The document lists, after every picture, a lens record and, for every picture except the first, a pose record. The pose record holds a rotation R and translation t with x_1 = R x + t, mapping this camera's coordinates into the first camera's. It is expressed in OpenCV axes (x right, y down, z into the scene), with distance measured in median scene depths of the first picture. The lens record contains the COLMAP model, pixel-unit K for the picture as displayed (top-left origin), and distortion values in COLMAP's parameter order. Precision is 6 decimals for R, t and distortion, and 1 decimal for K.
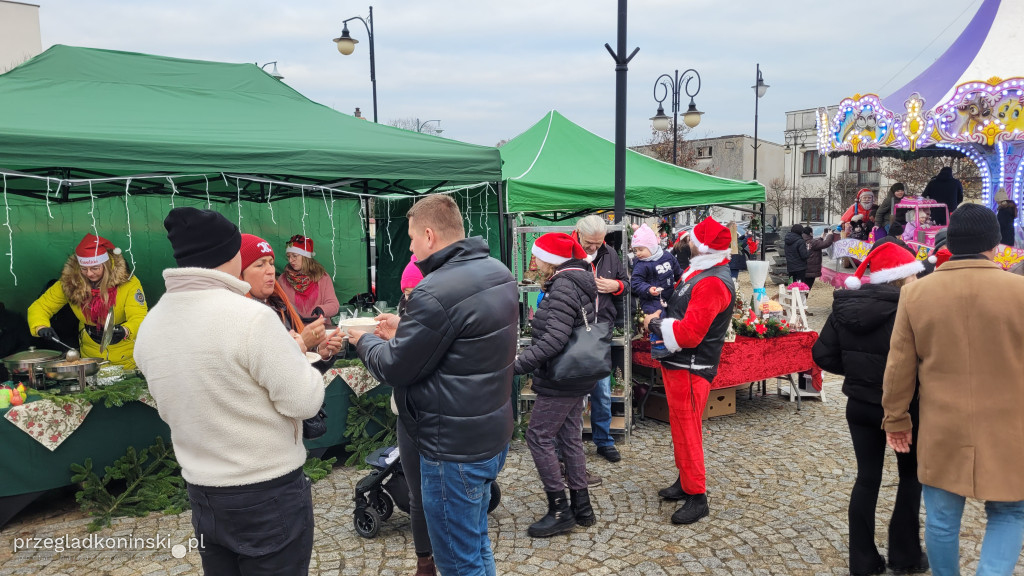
lens RADIAL K [[773.9, 0, 509.6], [0, 773.9, 285.4], [0, 0, 1]] dist [0.026269, -0.026916]
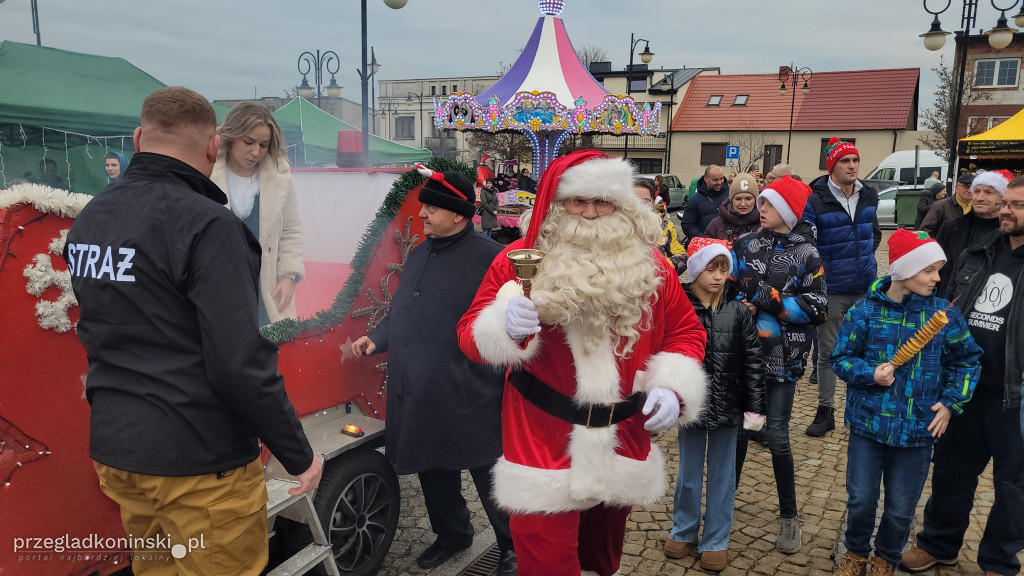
lens RADIAL K [[773.9, 0, 513.8], [0, 773.9, 294.9], [0, 0, 1]] dist [0.026269, -0.026916]
pose [[0.862338, -0.051336, 0.503723, -0.263593], [0.016548, 0.997173, 0.073295, 0.044322], [-0.506062, -0.054870, 0.860750, -0.407322]]
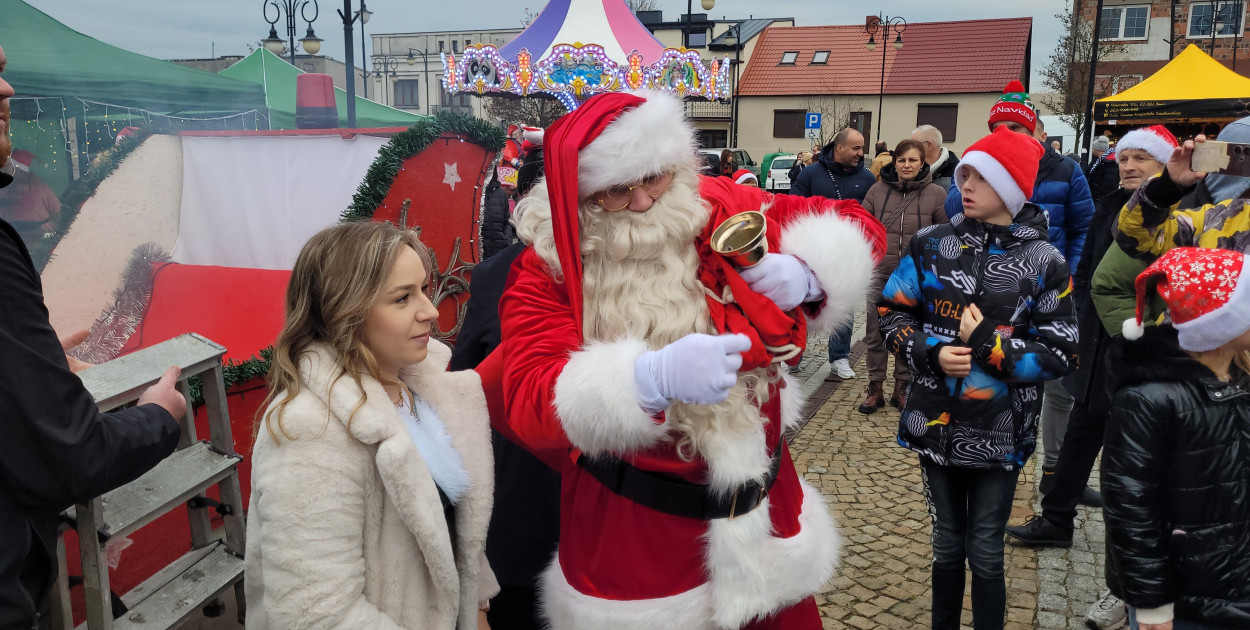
lens RADIAL K [[956.8, 0, 597.2], [0, 956.8, 297.4], [0, 0, 1]] dist [0.006313, 0.008375]
pose [[0.833117, -0.067661, 0.548942, -0.231447], [0.033805, 0.996863, 0.071565, 0.041057], [-0.552062, -0.041065, 0.832791, -0.330647]]
